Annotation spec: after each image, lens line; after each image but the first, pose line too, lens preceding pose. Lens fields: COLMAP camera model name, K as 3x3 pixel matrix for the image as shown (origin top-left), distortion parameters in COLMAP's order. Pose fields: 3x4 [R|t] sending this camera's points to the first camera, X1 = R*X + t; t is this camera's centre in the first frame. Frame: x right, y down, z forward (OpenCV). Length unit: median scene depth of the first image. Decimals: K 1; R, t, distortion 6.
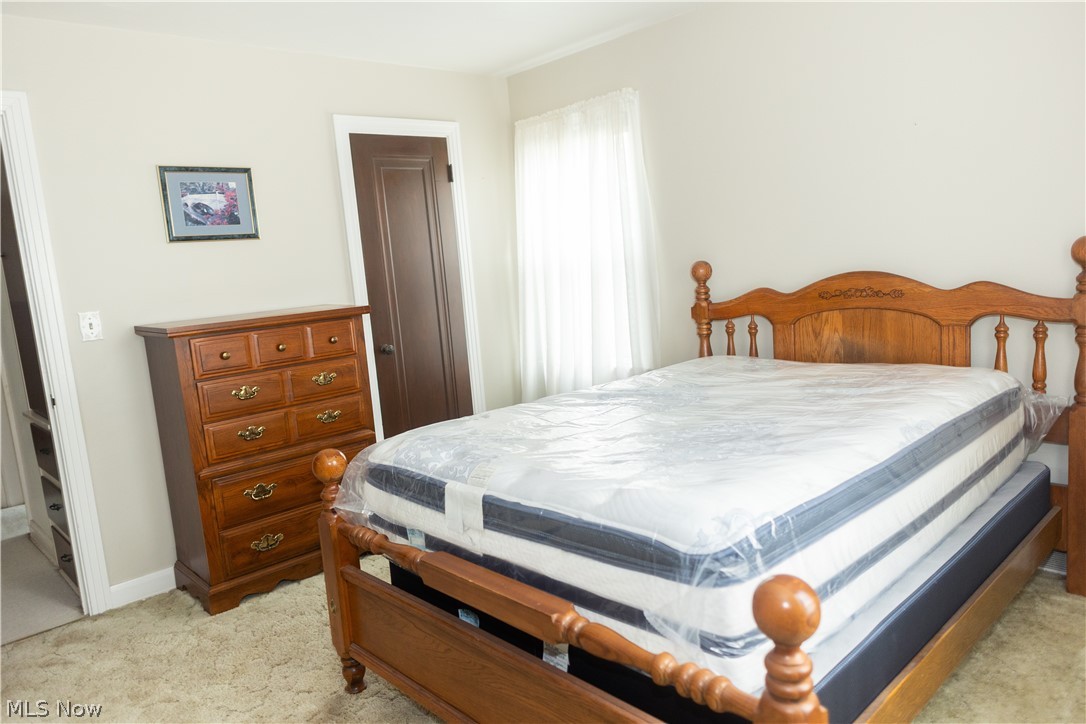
lens RADIAL K [[738.9, 0, 543.4], [0, 738.9, 360.5], [0, 0, 1]] dist [-0.000134, -0.002498]
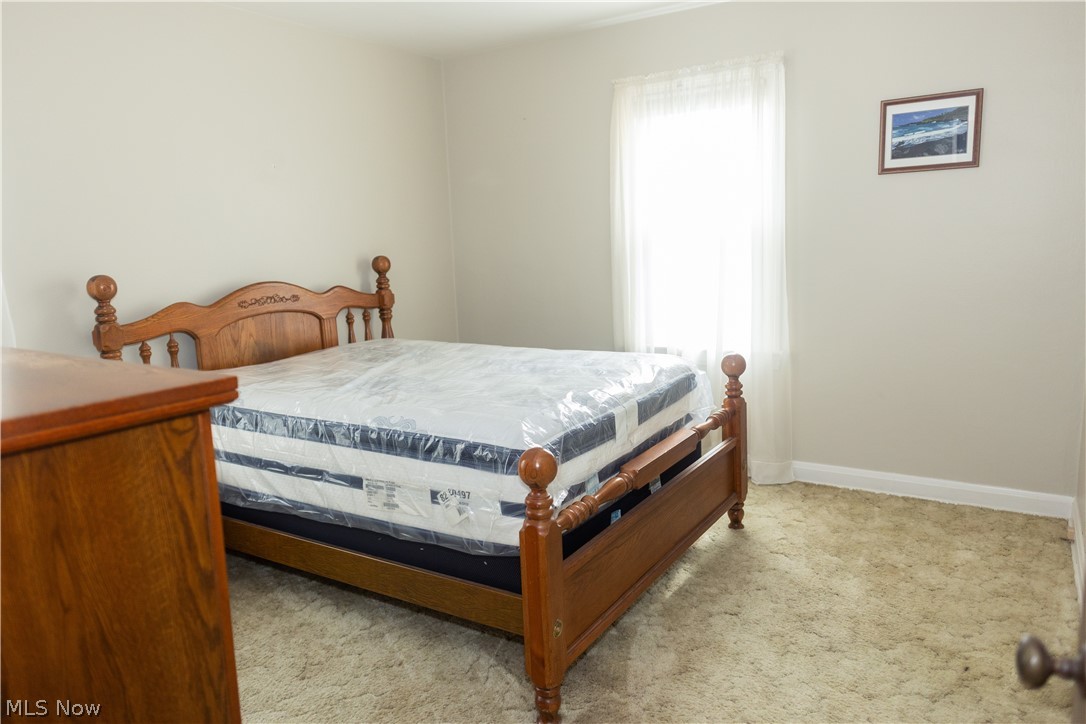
lens RADIAL K [[738.9, 0, 543.3], [0, 738.9, 361.8], [0, 0, 1]] dist [-0.000134, -0.002498]
pose [[-0.253101, -0.071786, 0.964773, -0.815020], [0.198301, 0.972220, 0.124362, -0.054913], [-0.946898, 0.222791, -0.231835, 0.880825]]
